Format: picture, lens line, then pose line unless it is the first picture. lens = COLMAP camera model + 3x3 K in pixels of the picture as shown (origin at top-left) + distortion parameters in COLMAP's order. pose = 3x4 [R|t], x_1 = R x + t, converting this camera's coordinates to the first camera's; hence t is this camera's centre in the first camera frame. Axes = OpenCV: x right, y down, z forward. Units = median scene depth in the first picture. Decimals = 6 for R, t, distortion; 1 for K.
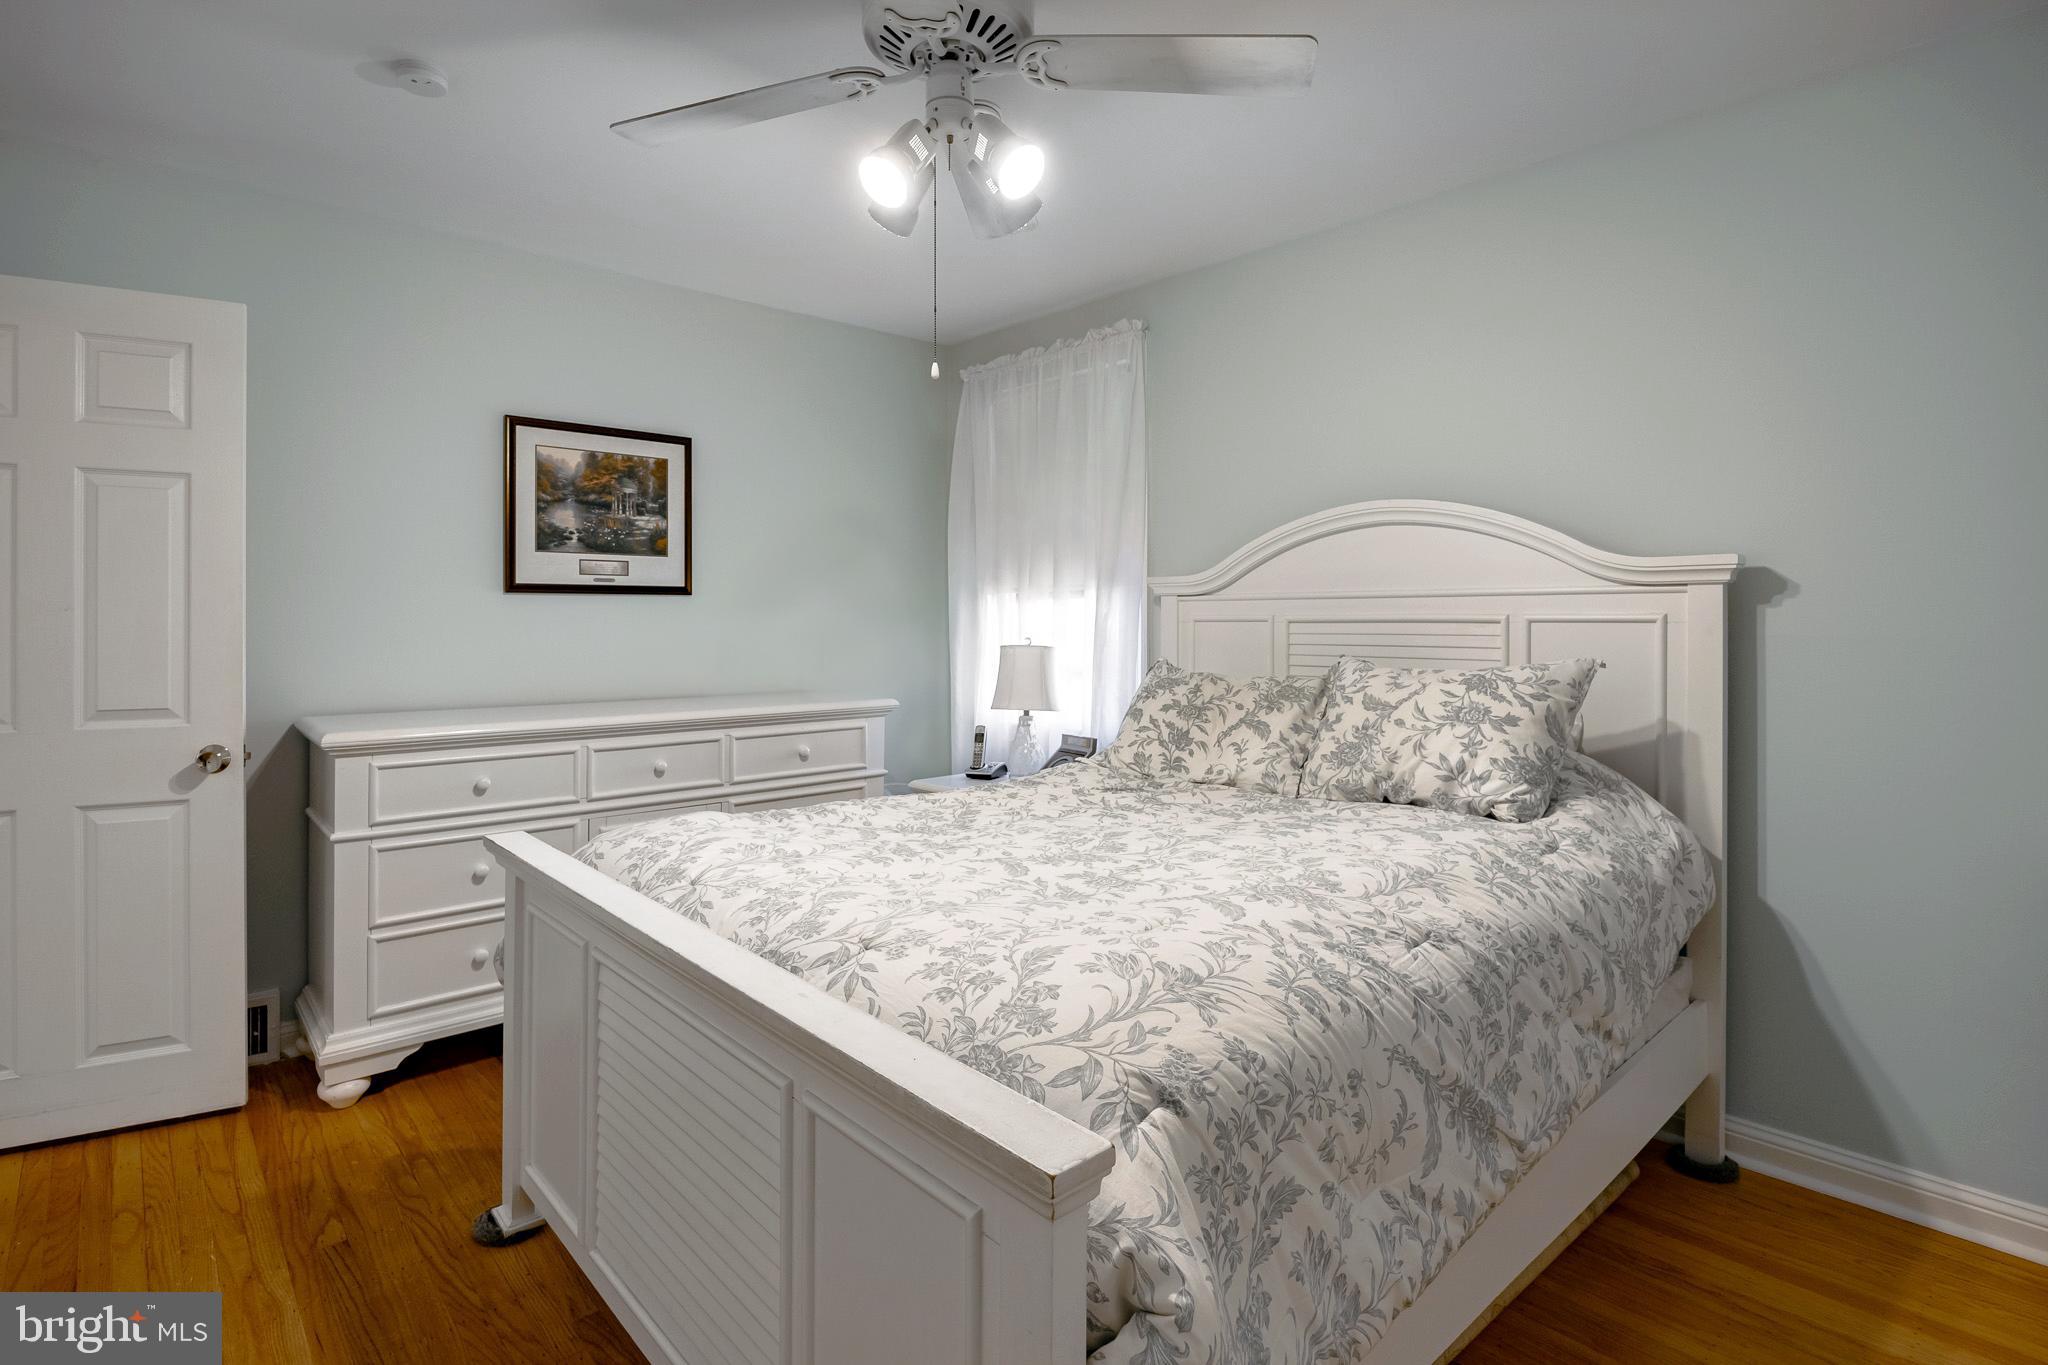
lens RADIAL K [[1002.9, 0, 1018.8], [0, 1002.9, 603.9], [0, 0, 1]] dist [-0.014793, -0.000326]
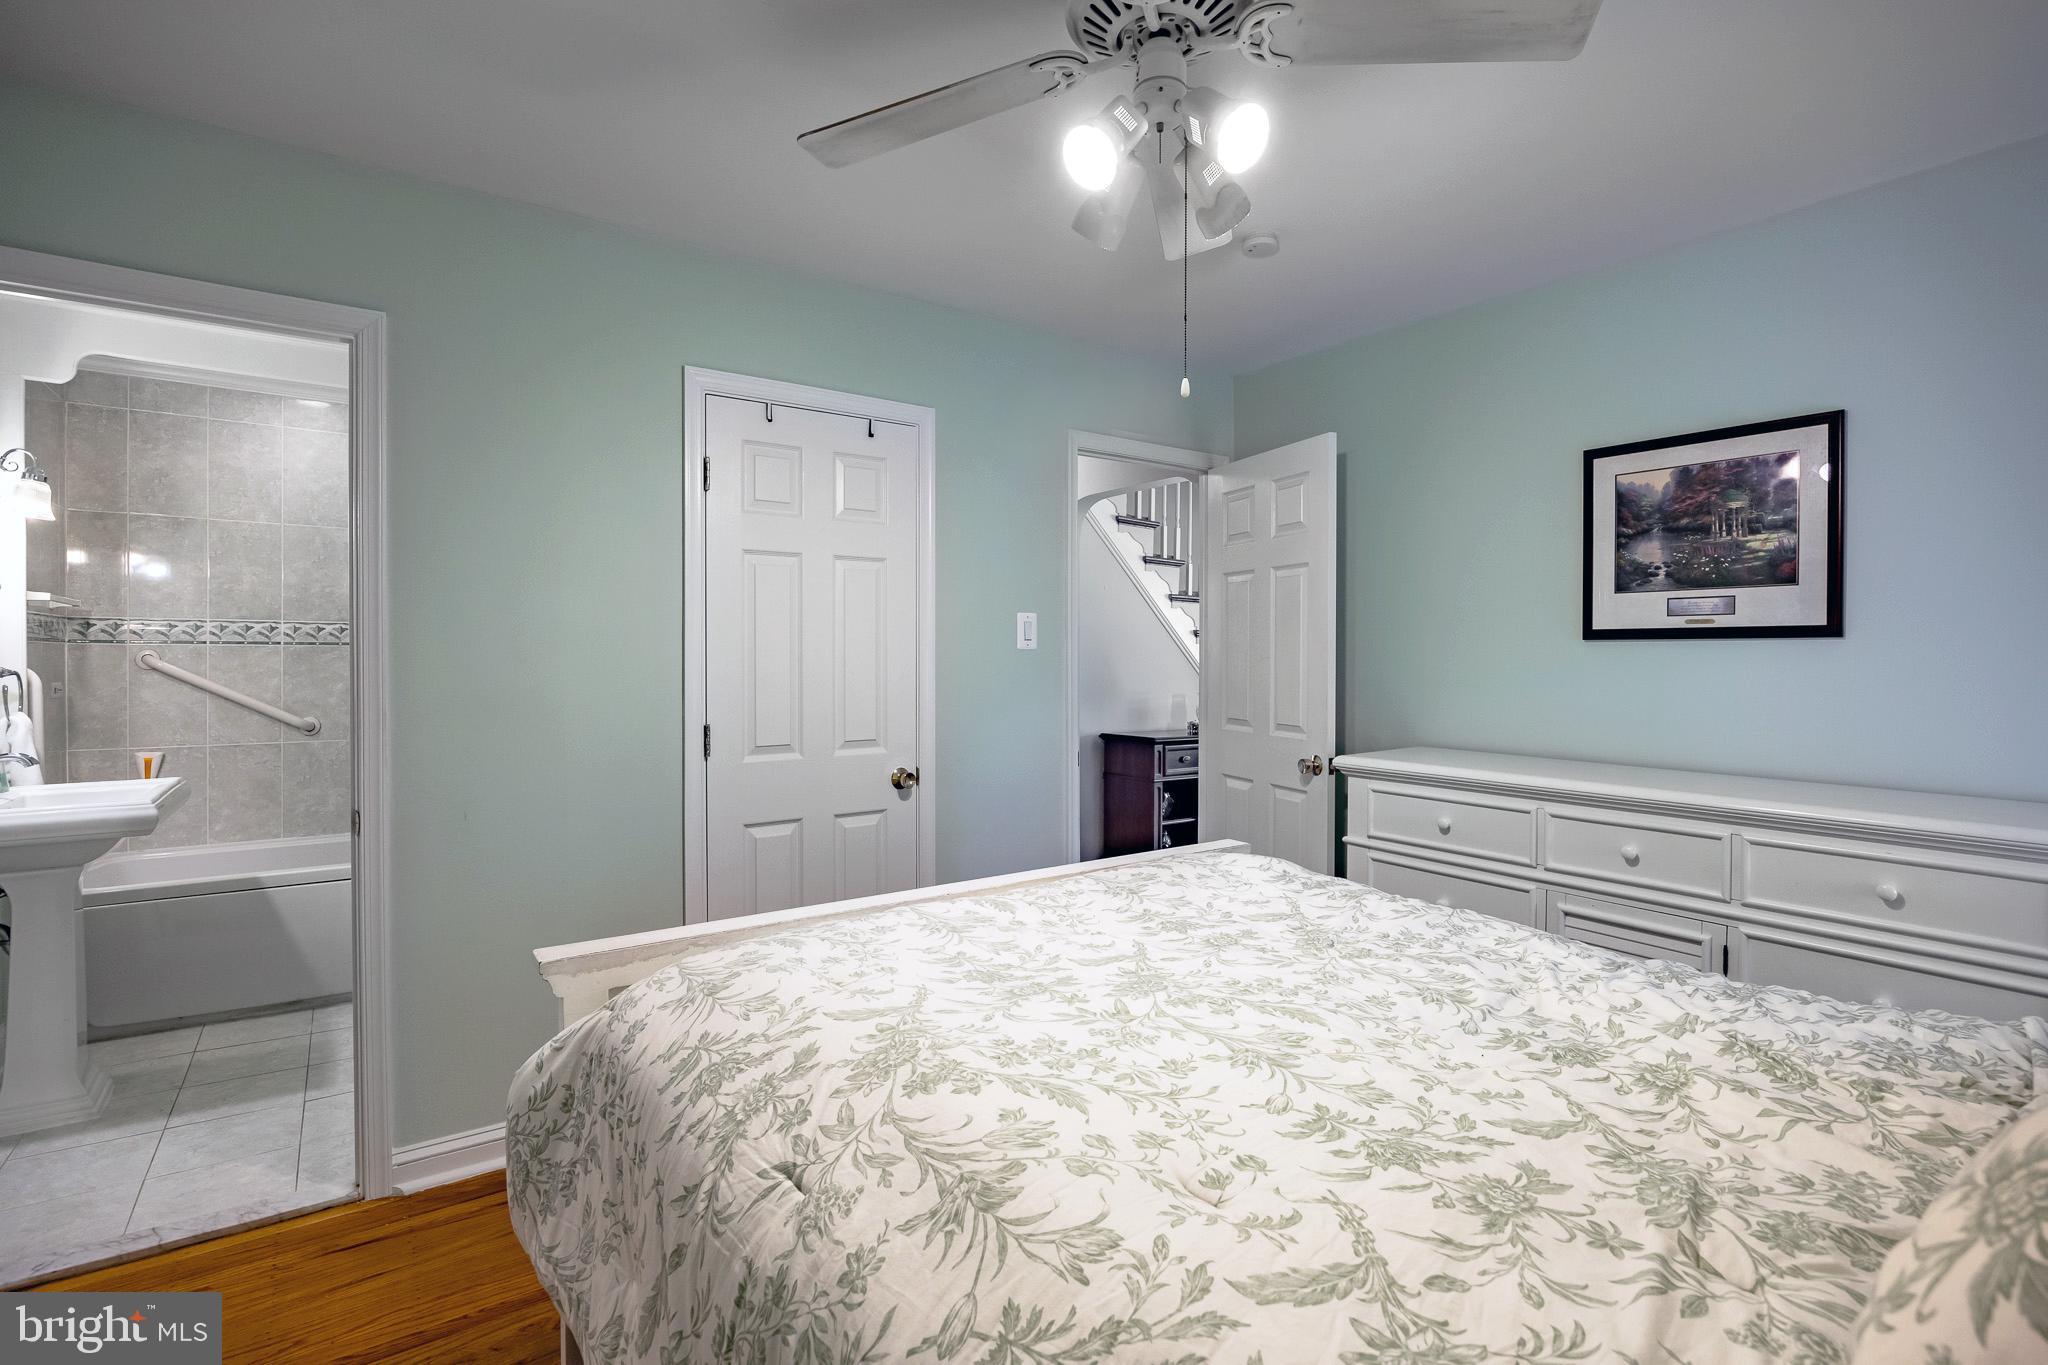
lens RADIAL K [[1018.9, 0, 1024.3], [0, 1018.9, 656.1], [0, 0, 1]] dist [-0.007476, -0.000548]
pose [[-0.151221, 0.000512, -0.988500, 0.492798], [0.007329, 0.999973, -0.000604, 0.000712], [0.988473, -0.007336, -0.151220, 0.599259]]
